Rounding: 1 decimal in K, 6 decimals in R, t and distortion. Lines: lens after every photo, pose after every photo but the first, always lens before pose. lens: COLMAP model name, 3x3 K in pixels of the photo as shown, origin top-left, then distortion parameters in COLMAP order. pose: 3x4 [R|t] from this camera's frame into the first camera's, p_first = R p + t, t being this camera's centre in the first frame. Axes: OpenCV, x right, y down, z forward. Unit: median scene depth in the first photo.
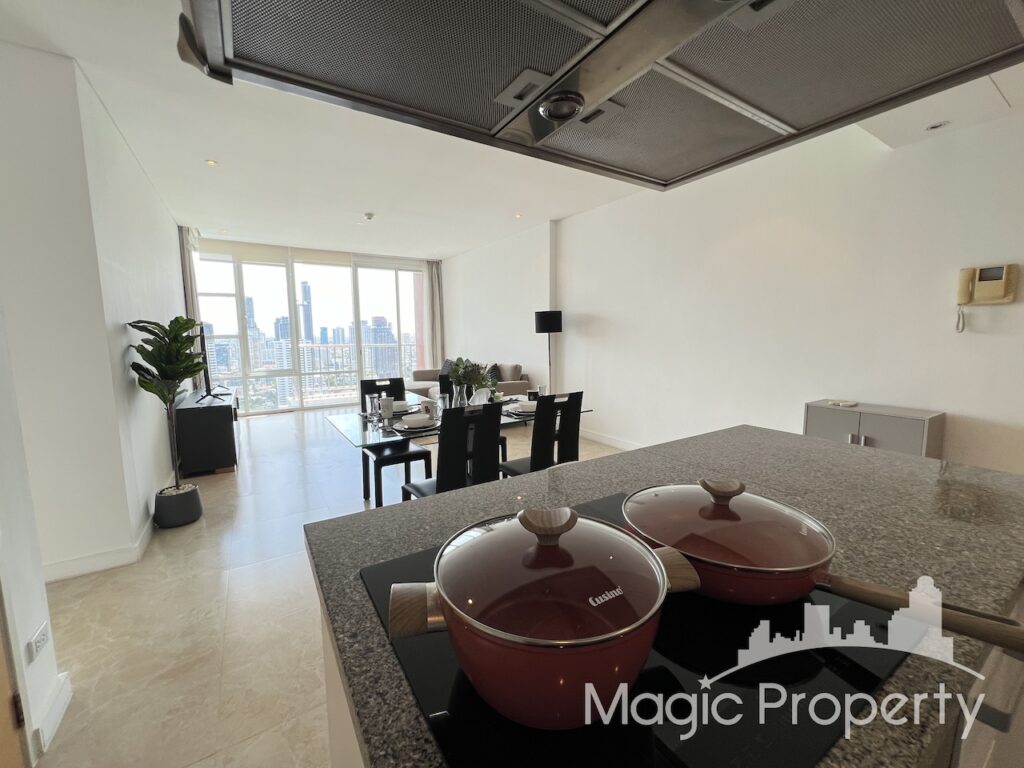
lens RADIAL K [[411.2, 0, 509.3], [0, 411.2, 378.9], [0, 0, 1]] dist [-0.001729, 0.000306]
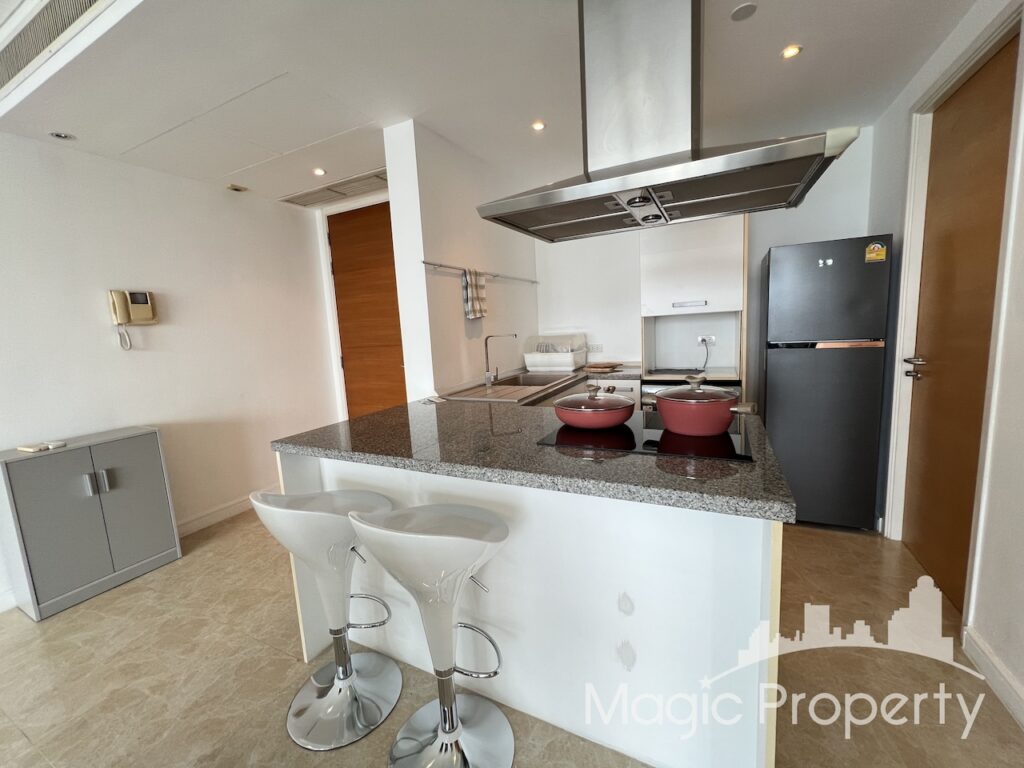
lens RADIAL K [[411.7, 0, 511.2], [0, 411.7, 379.7], [0, 0, 1]] dist [-0.003677, 0.000799]
pose [[-0.517176, -0.074923, 0.852593, -0.262488], [0.155300, 0.971410, 0.179568, -0.058180], [-0.841671, 0.225277, -0.490754, 0.540583]]
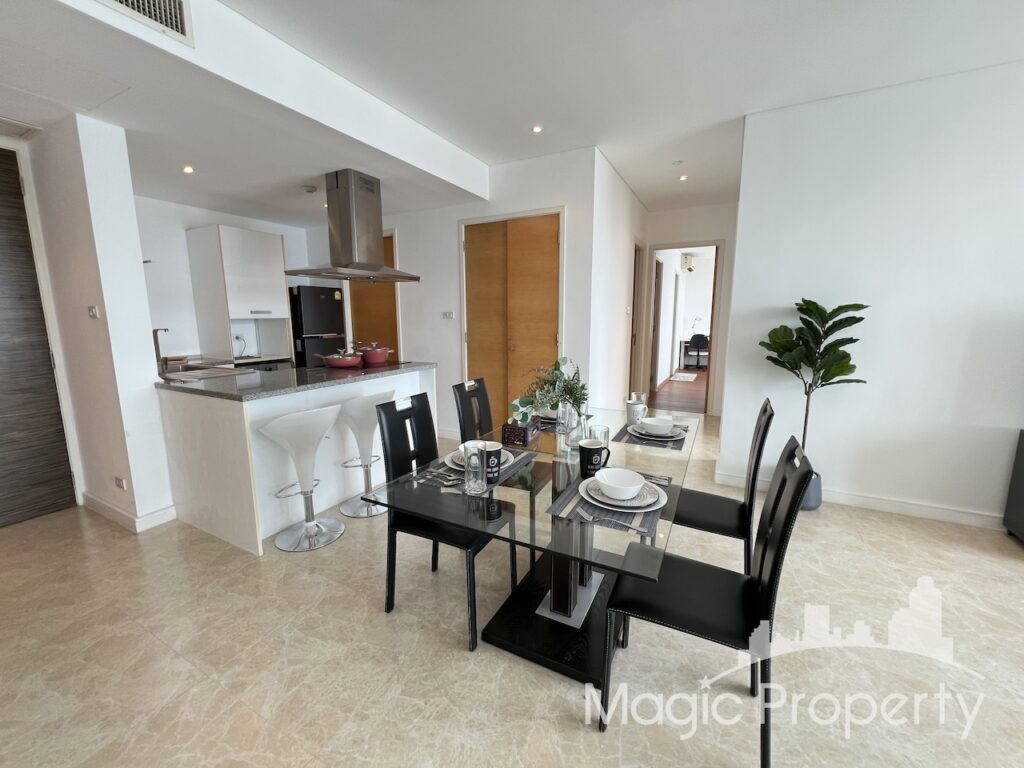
lens RADIAL K [[411.7, 0, 511.1], [0, 411.7, 381.1], [0, 0, 1]] dist [-0.003677, 0.000799]
pose [[-0.867902, 0.091024, -0.488324, 0.260571], [-0.042948, 0.965636, 0.256326, -0.164889], [0.494875, 0.243438, -0.834168, 1.375518]]
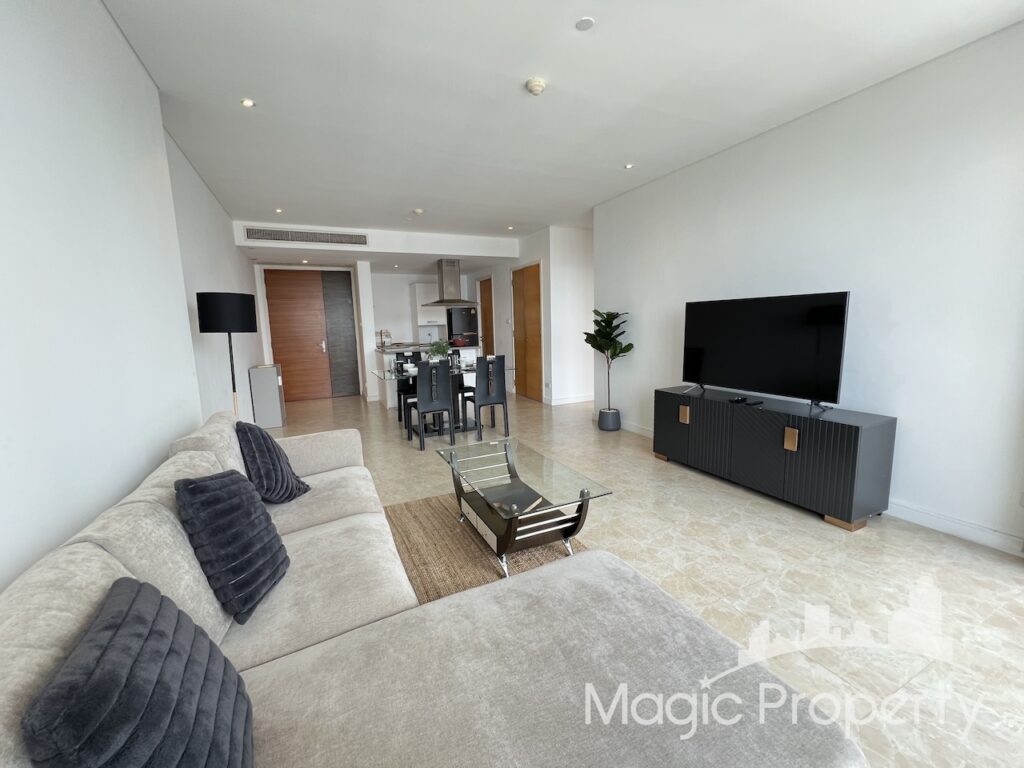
lens RADIAL K [[411.7, 0, 513.1], [0, 411.7, 381.4], [0, 0, 1]] dist [-0.003677, 0.000799]
pose [[-0.992759, 0.023320, 0.117835, -0.592670], [0.052404, 0.966782, 0.250172, -0.285438], [-0.108087, 0.254536, -0.961004, 2.561776]]
